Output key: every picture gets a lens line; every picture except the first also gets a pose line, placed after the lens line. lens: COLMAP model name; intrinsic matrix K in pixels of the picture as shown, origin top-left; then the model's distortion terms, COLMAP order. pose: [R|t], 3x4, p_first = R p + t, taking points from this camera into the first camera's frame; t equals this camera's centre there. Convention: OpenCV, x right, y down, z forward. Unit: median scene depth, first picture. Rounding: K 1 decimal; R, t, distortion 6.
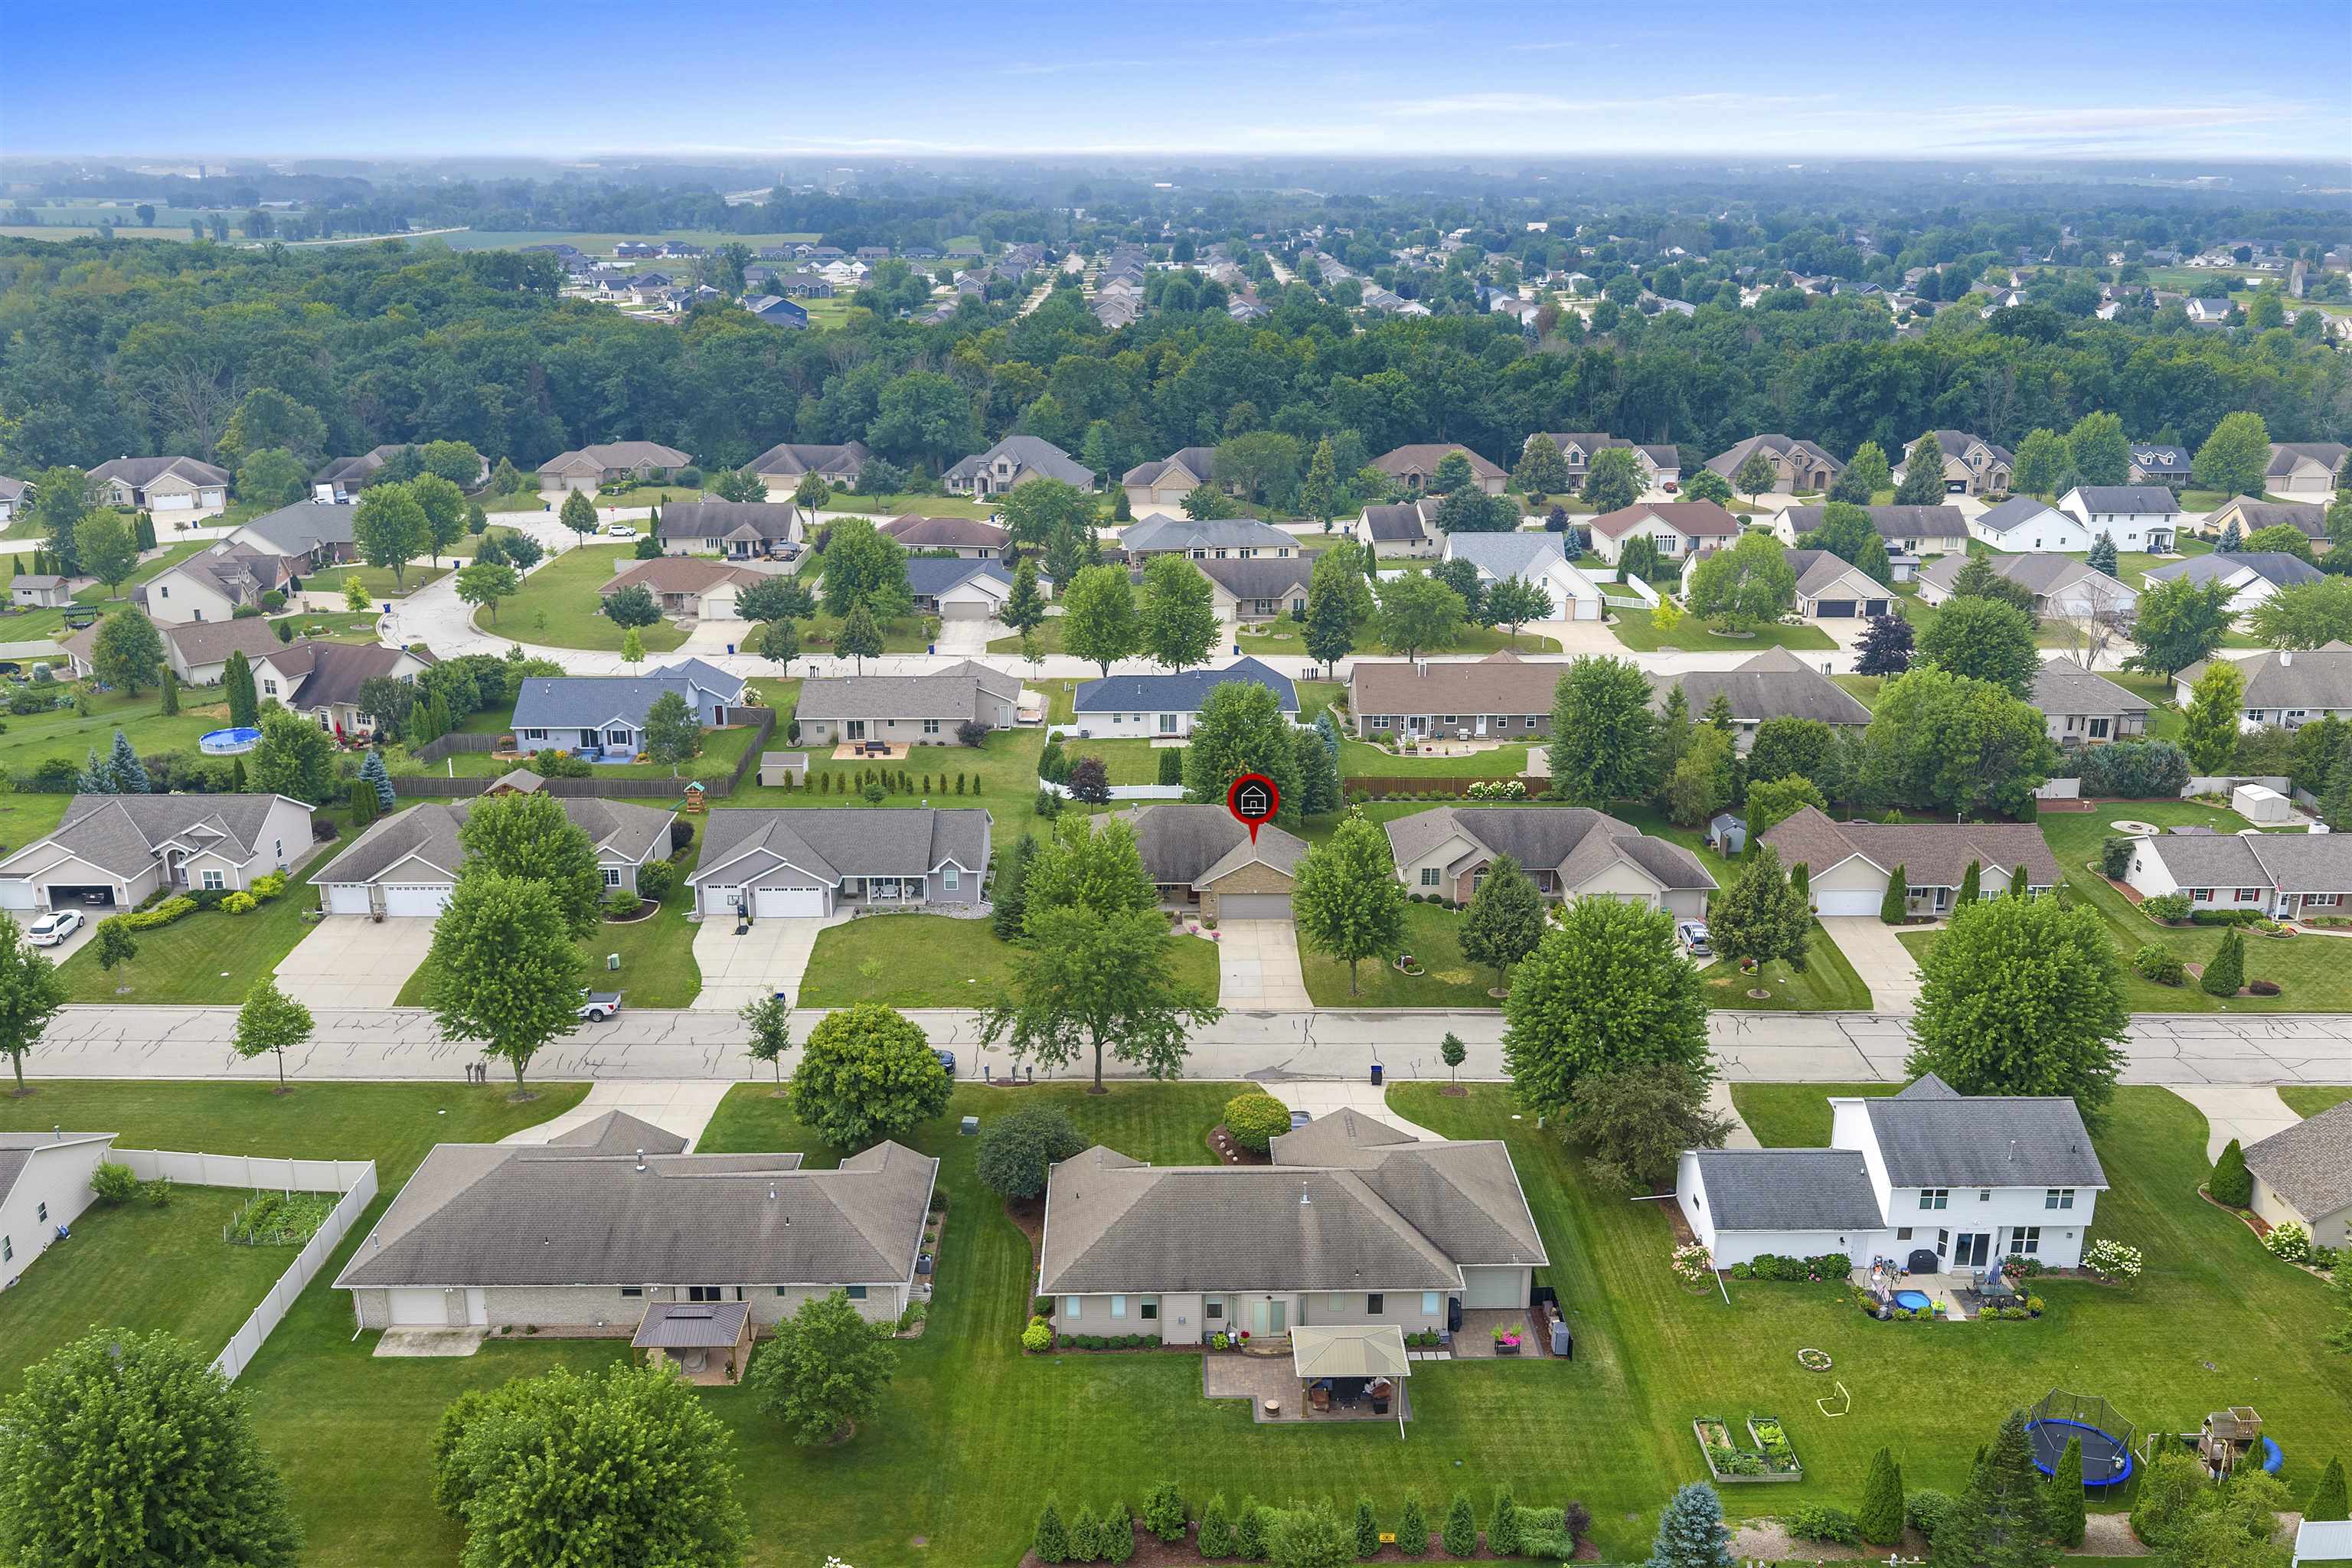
lens RADIAL K [[1967.9, 0, 1176.0], [0, 1967.9, 784.0], [0, 0, 1]] dist [0.027913, -0.061572]
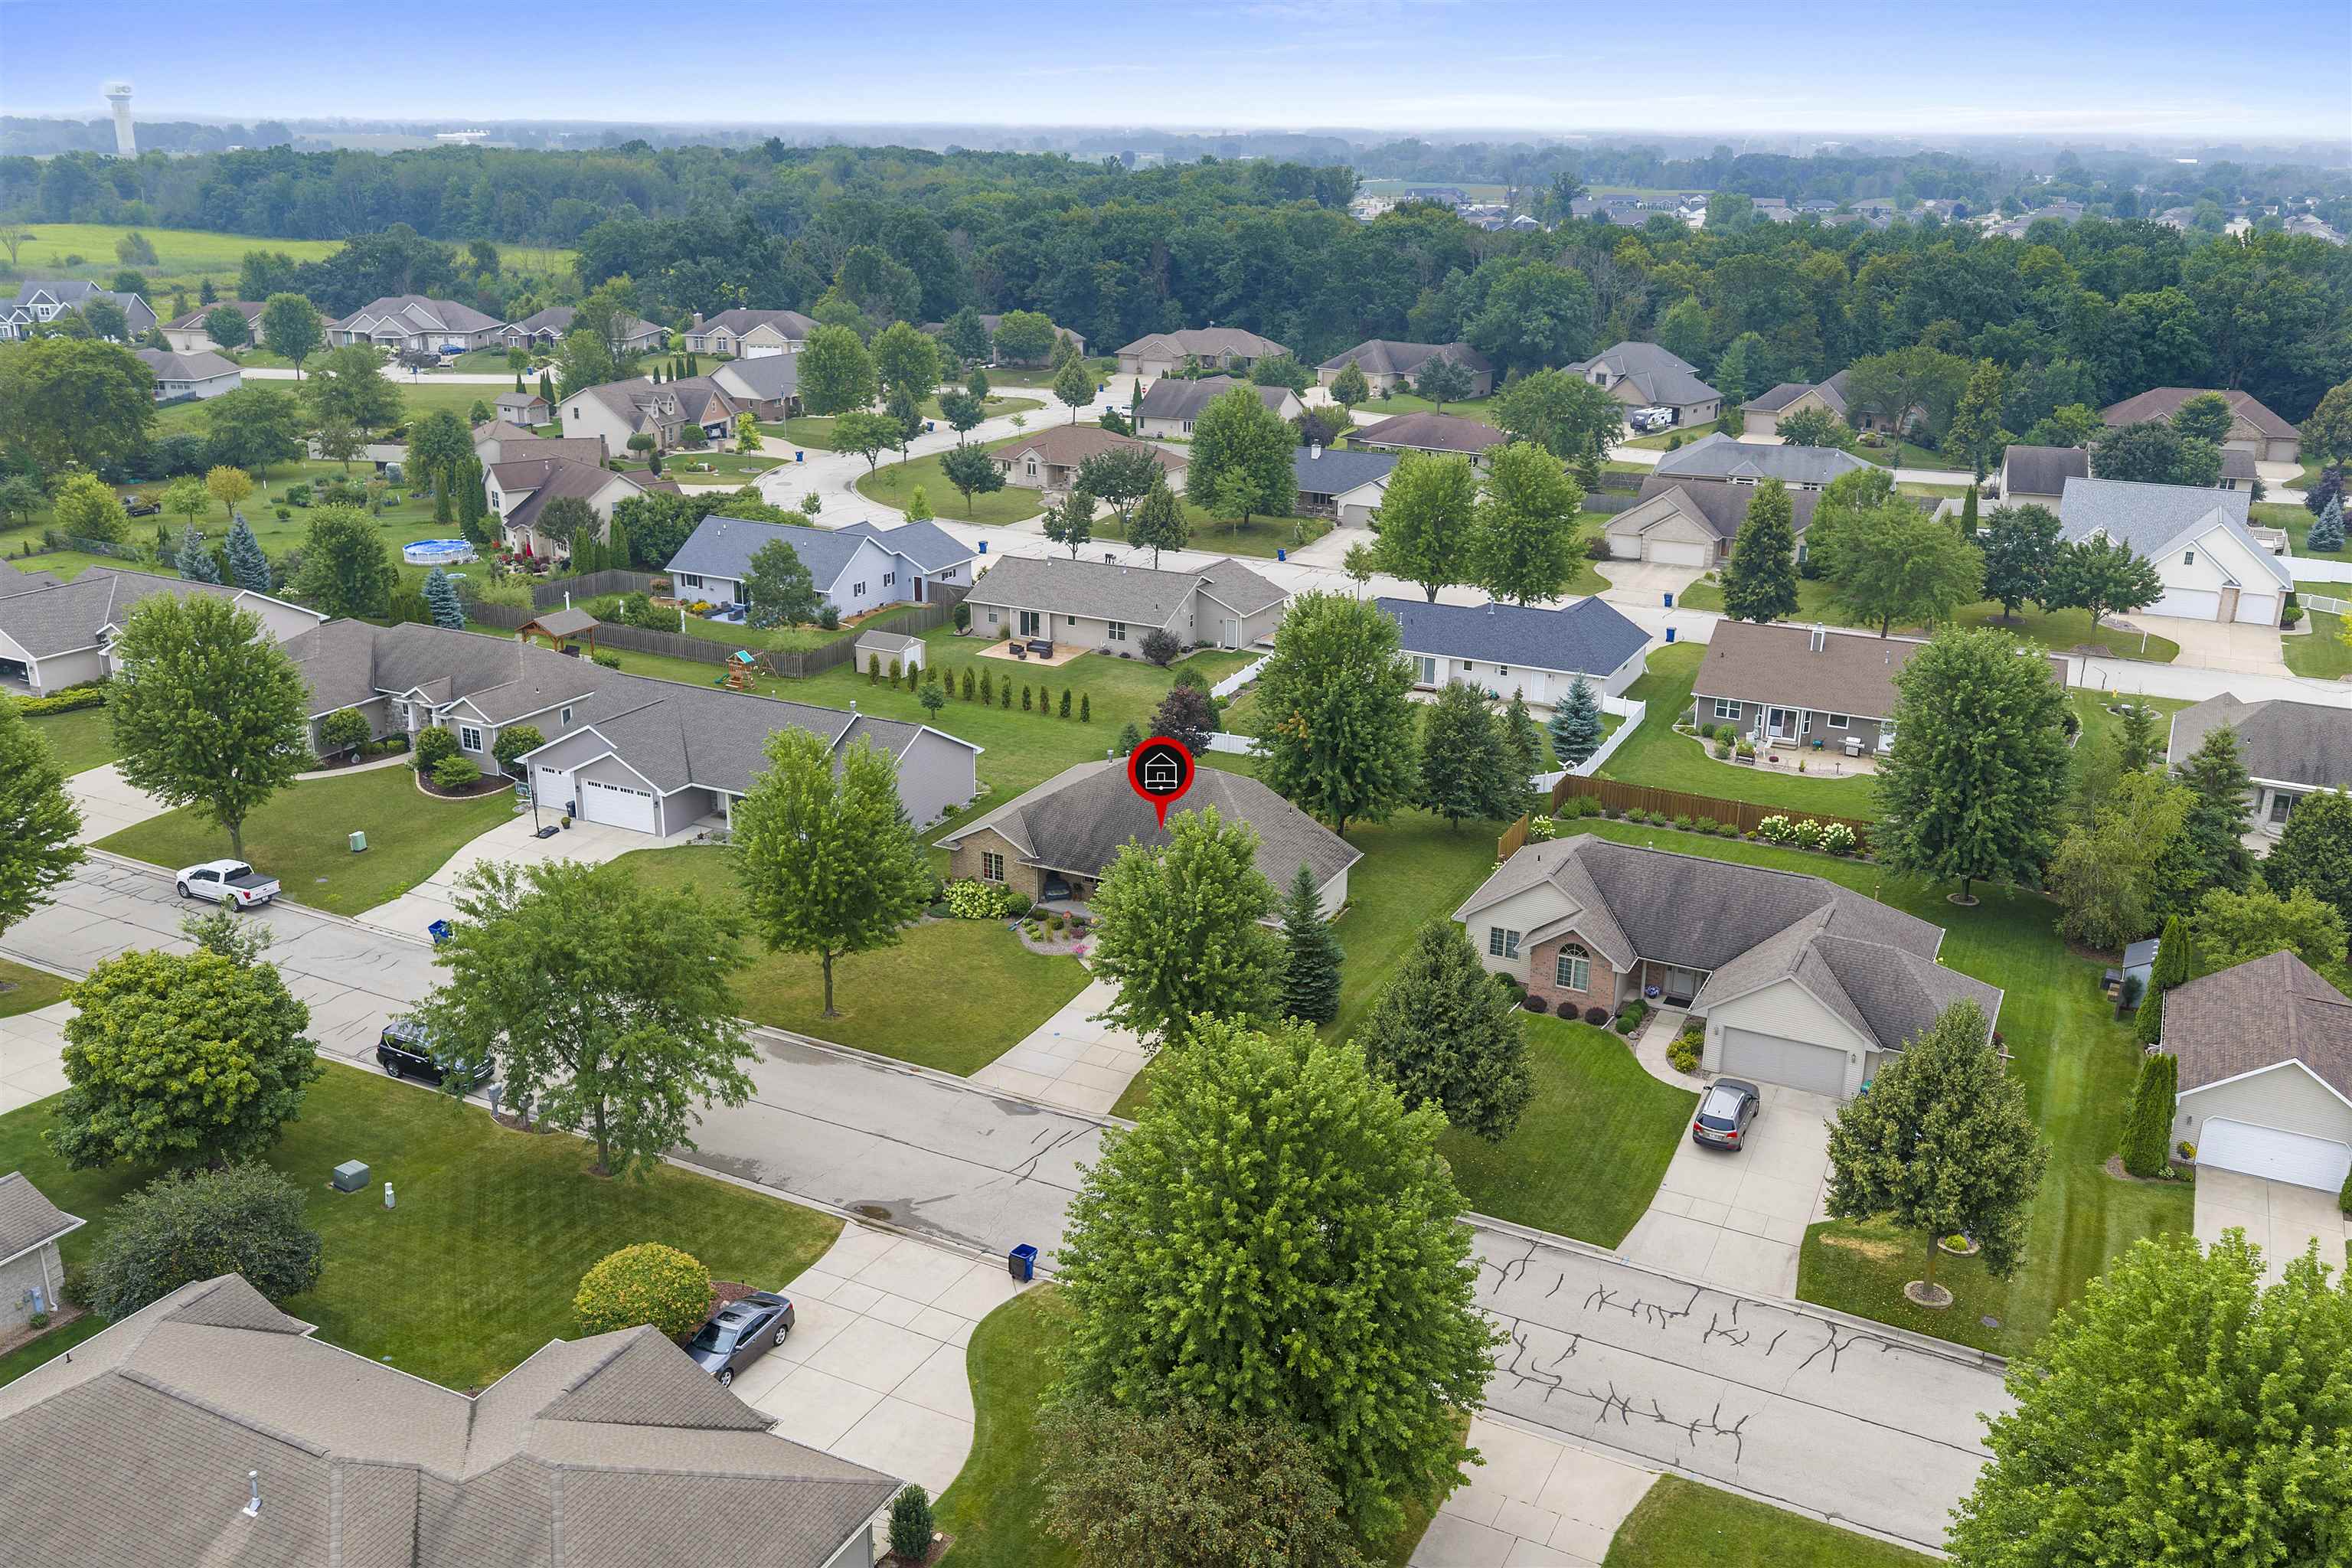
lens RADIAL K [[1935.5, 0, 1176.0], [0, 1935.5, 784.0], [0, 0, 1]] dist [0.033654, -0.055162]
pose [[0.887529, 0.156918, -0.433208, 0.231845], [-0.150544, 0.987377, 0.049227, -0.011463], [0.435464, 0.021527, 0.899949, 0.346071]]
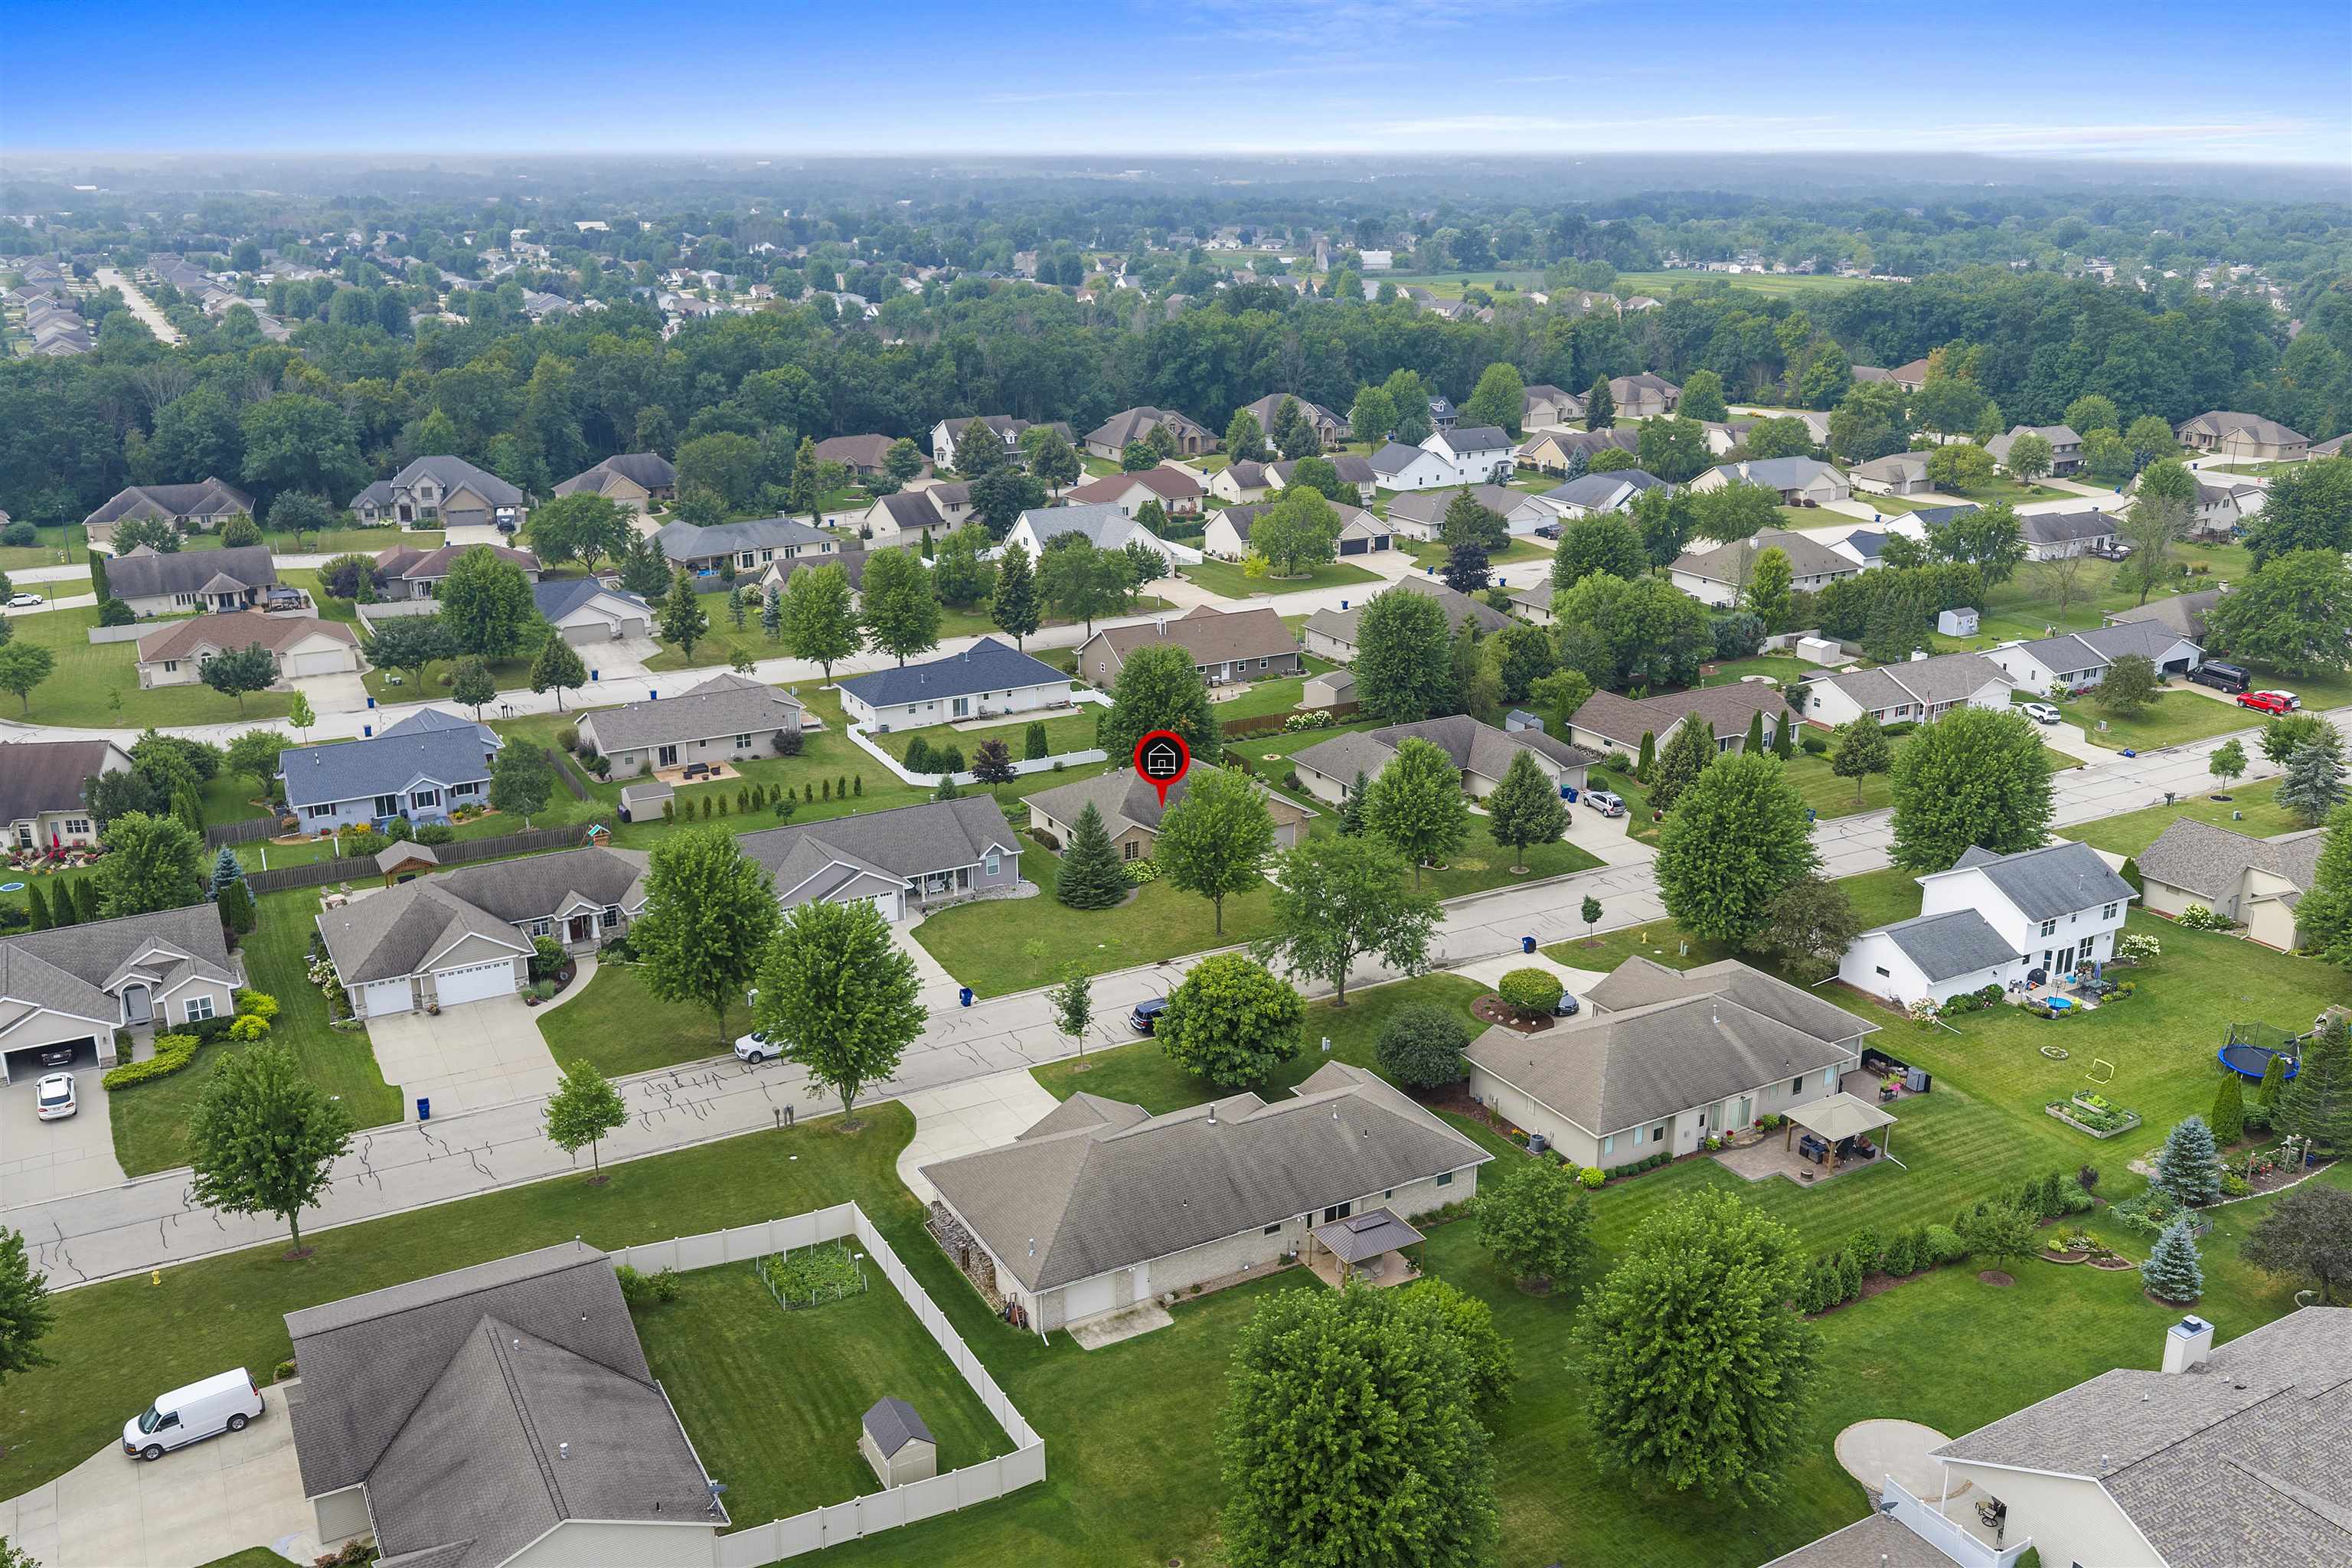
lens RADIAL K [[1967.9, 0, 1176.0], [0, 1967.9, 784.0], [0, 0, 1]] dist [0.027913, -0.061572]
pose [[0.877080, -0.148759, 0.456728, -0.391293], [0.148166, 0.988257, 0.037350, -0.013236], [-0.456921, 0.034913, 0.888822, 0.038193]]
